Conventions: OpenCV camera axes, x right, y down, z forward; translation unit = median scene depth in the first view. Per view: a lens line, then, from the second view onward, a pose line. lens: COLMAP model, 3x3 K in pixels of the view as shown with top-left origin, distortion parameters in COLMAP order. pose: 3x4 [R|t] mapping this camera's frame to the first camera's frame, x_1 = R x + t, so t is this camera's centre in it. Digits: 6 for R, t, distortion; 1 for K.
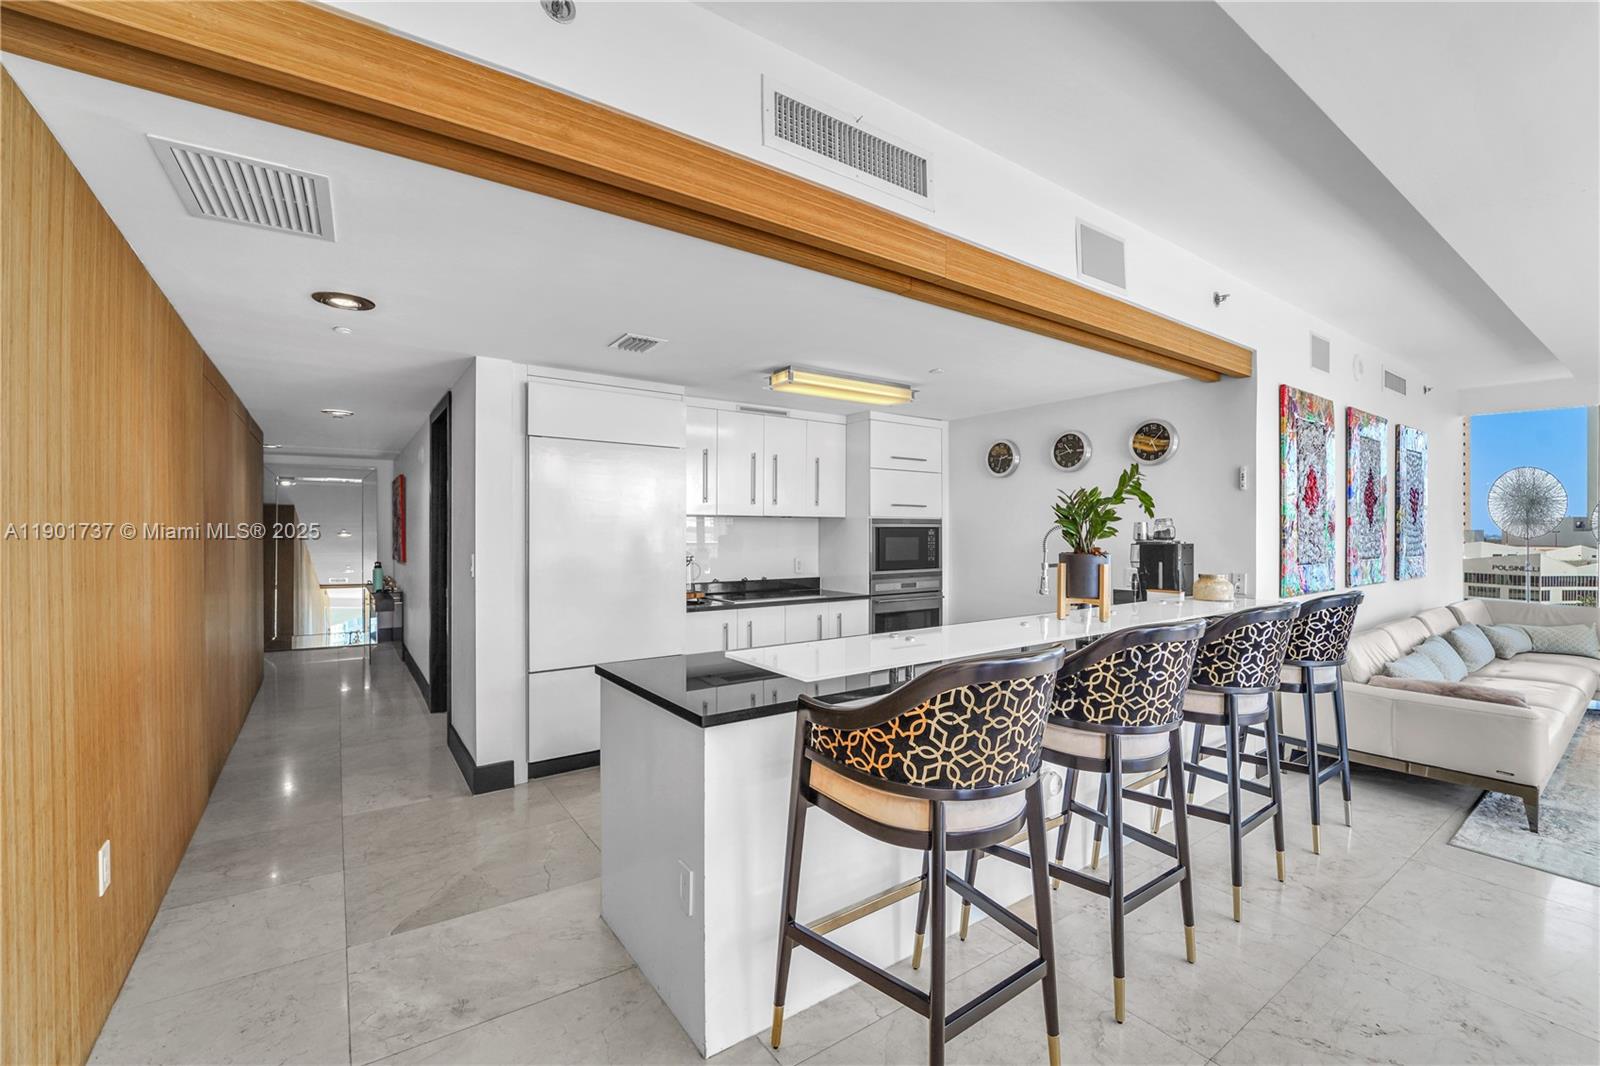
lens RADIAL K [[675.3, 0, 812.0], [0, 675.3, 532.8], [0, 0, 1]] dist [-0.019796, -0.000408]
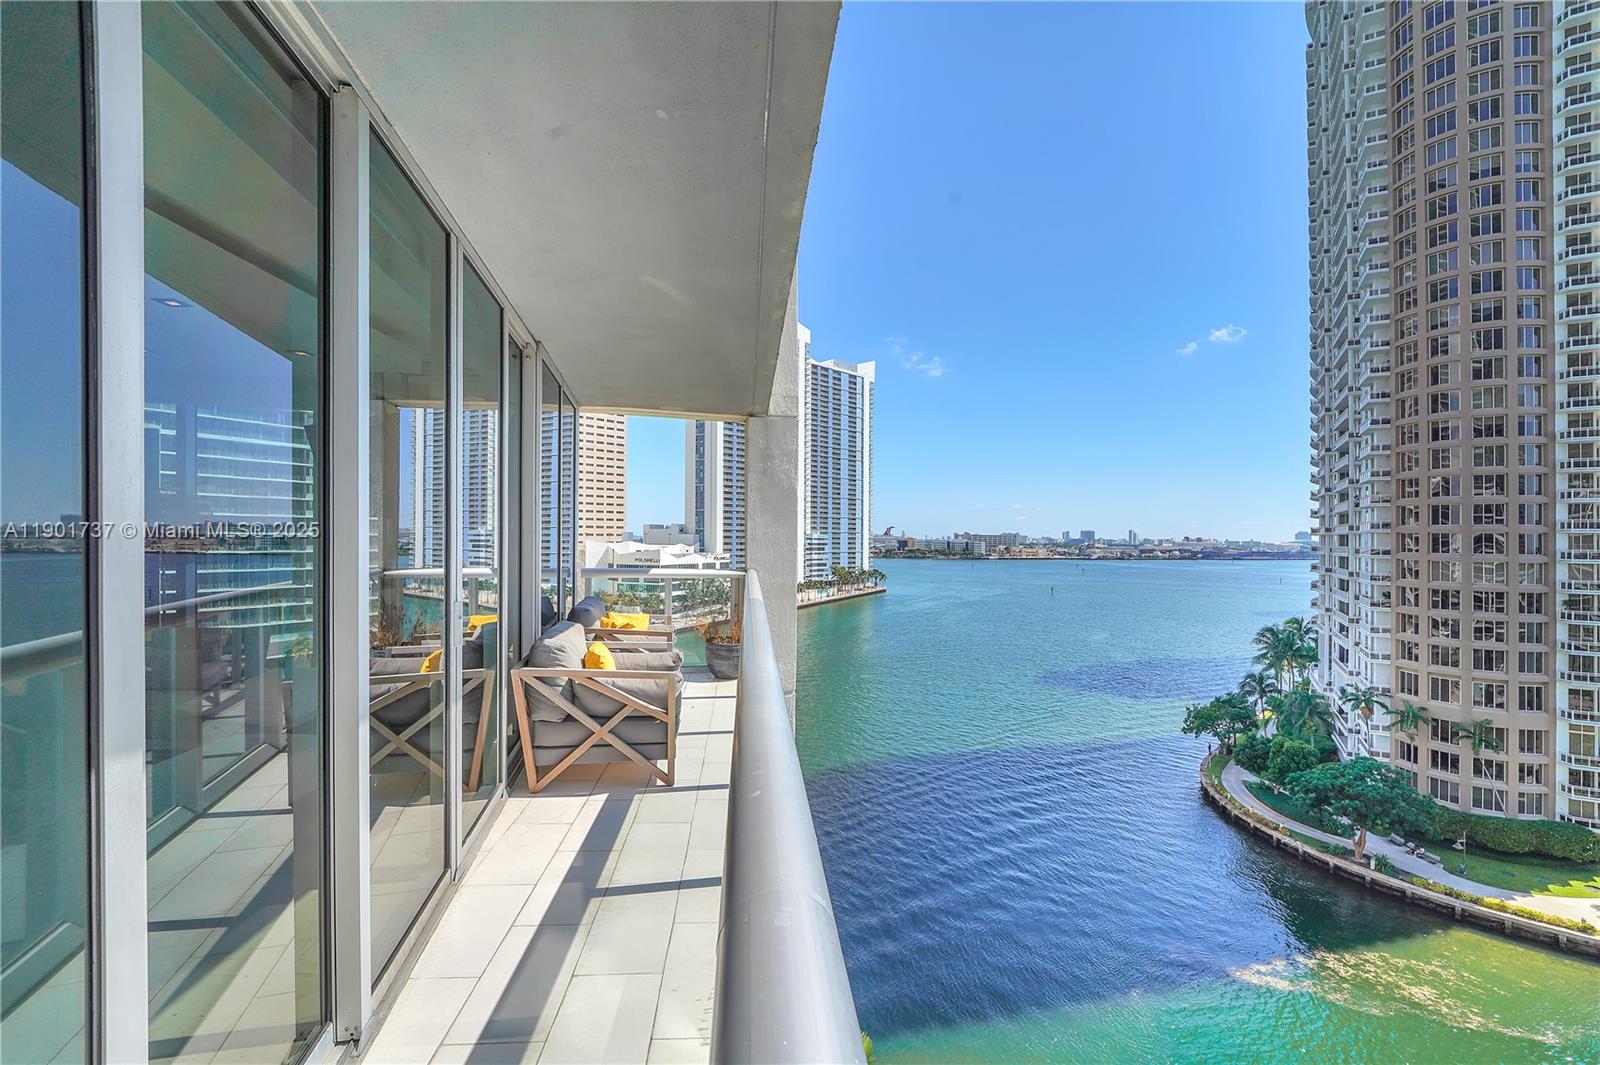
lens RADIAL K [[675.3, 0, 804.7], [0, 675.3, 527.7], [0, 0, 1]] dist [-0.019796, -0.000408]
pose [[0.513041, 0.014901, 0.858235, 1.236809], [-0.008405, 0.999889, -0.012337, -0.029829], [-0.858323, -0.000884, 0.513109, -0.441121]]
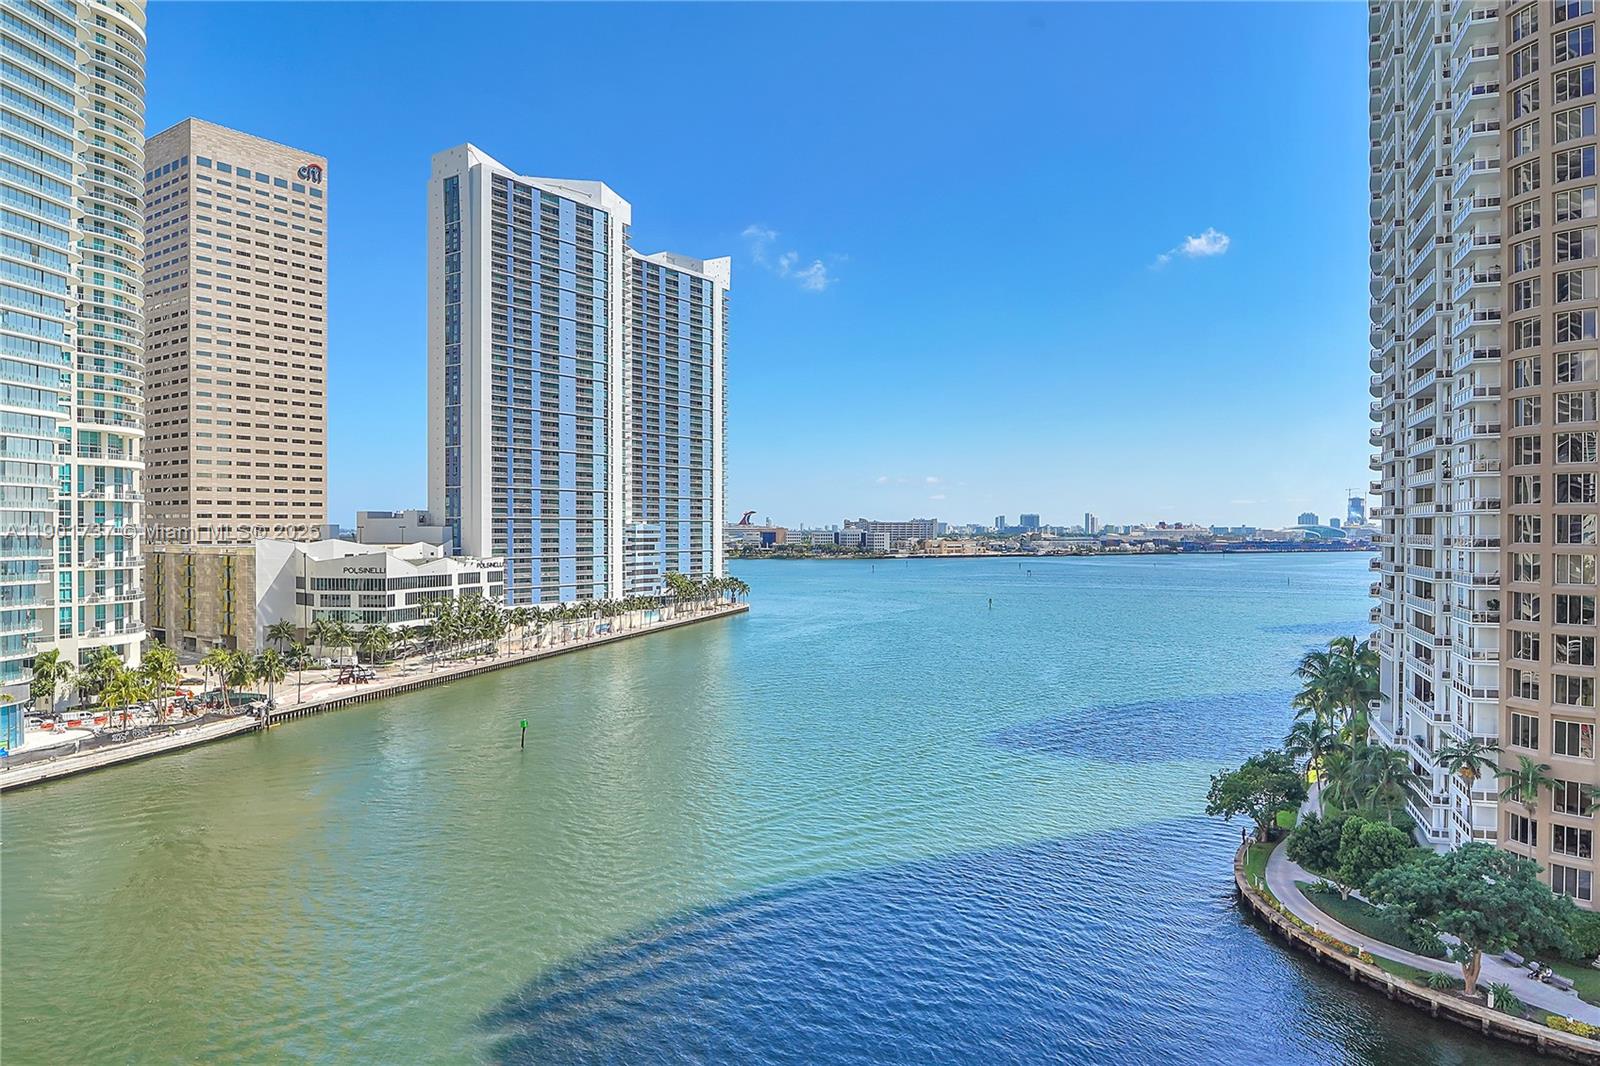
lens RADIAL K [[1016.5, 0, 812.5], [0, 1016.5, 529.7], [0, 0, 1]] dist [-0.029562, 0.007168]
pose [[0.344644, -0.003703, 0.938726, 2.820997], [0.002102, 0.999993, 0.003173, -0.062844], [-0.938731, 0.000879, 0.344649, 0.875605]]
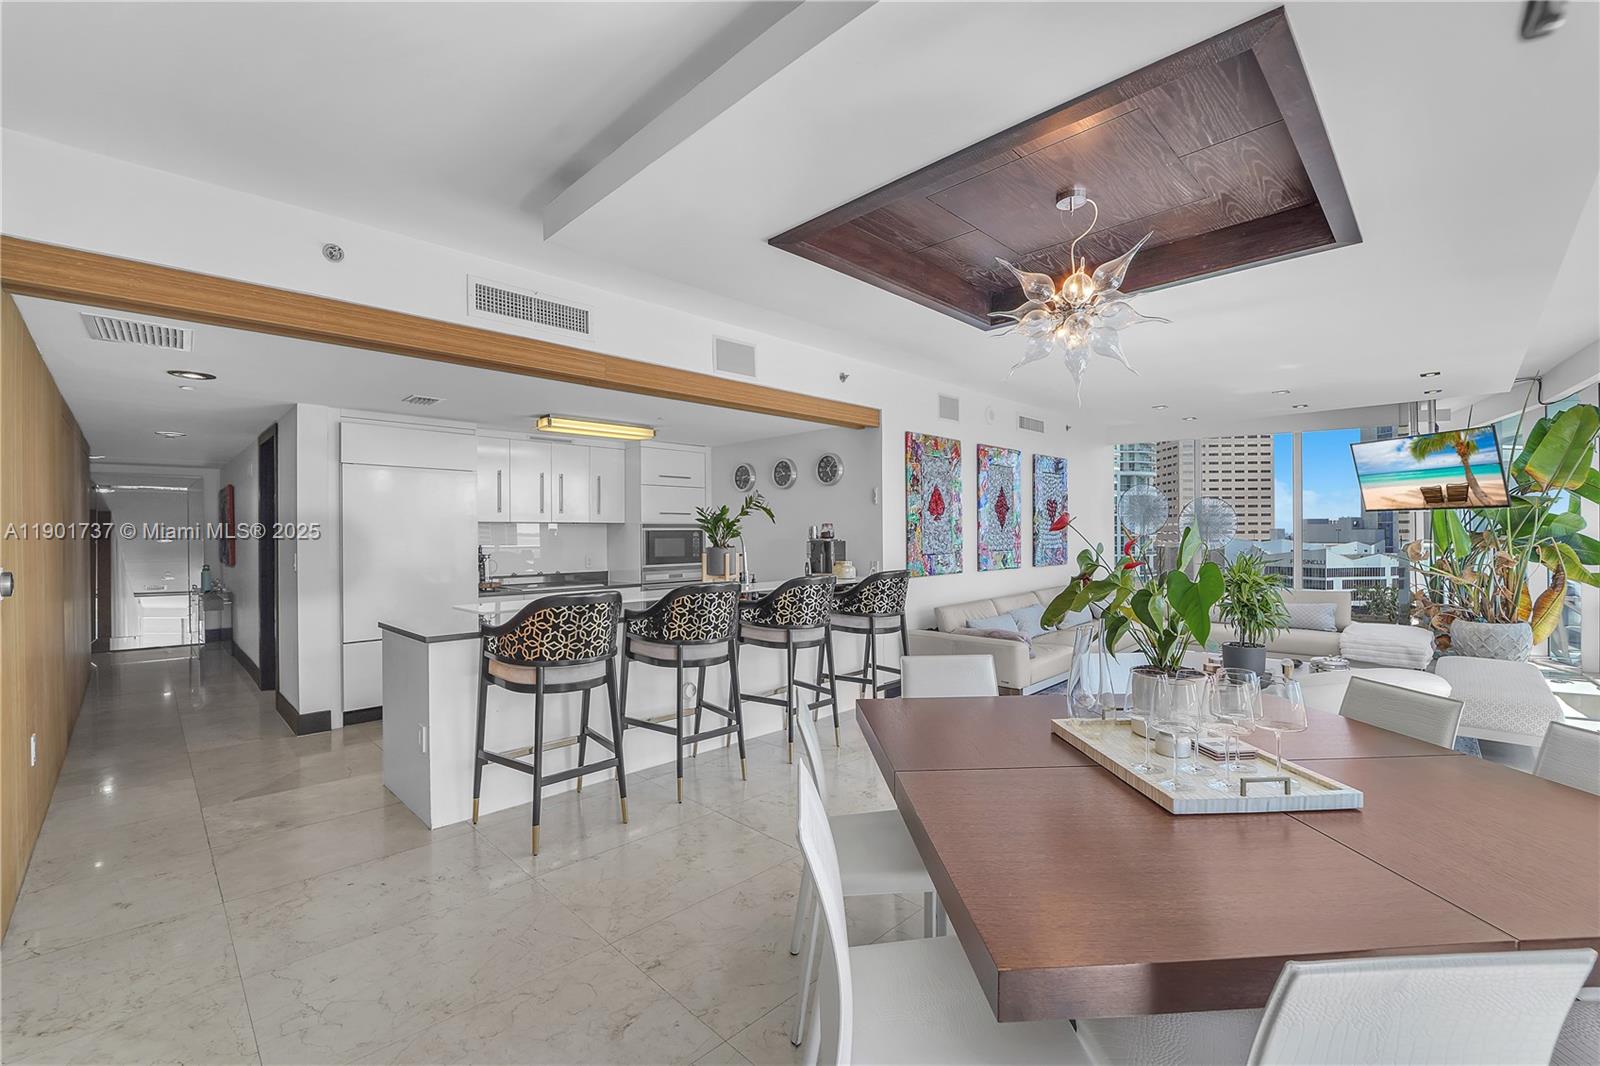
lens RADIAL K [[675.3, 0, 809.5], [0, 675.3, 534.5], [0, 0, 1]] dist [-0.019796, -0.000408]
pose [[0.985142, -0.006897, 0.171603, 0.190499], [0.007053, 0.999975, -0.000299, 0.001702], [-0.171597, 0.001505, 0.985166, -0.333820]]
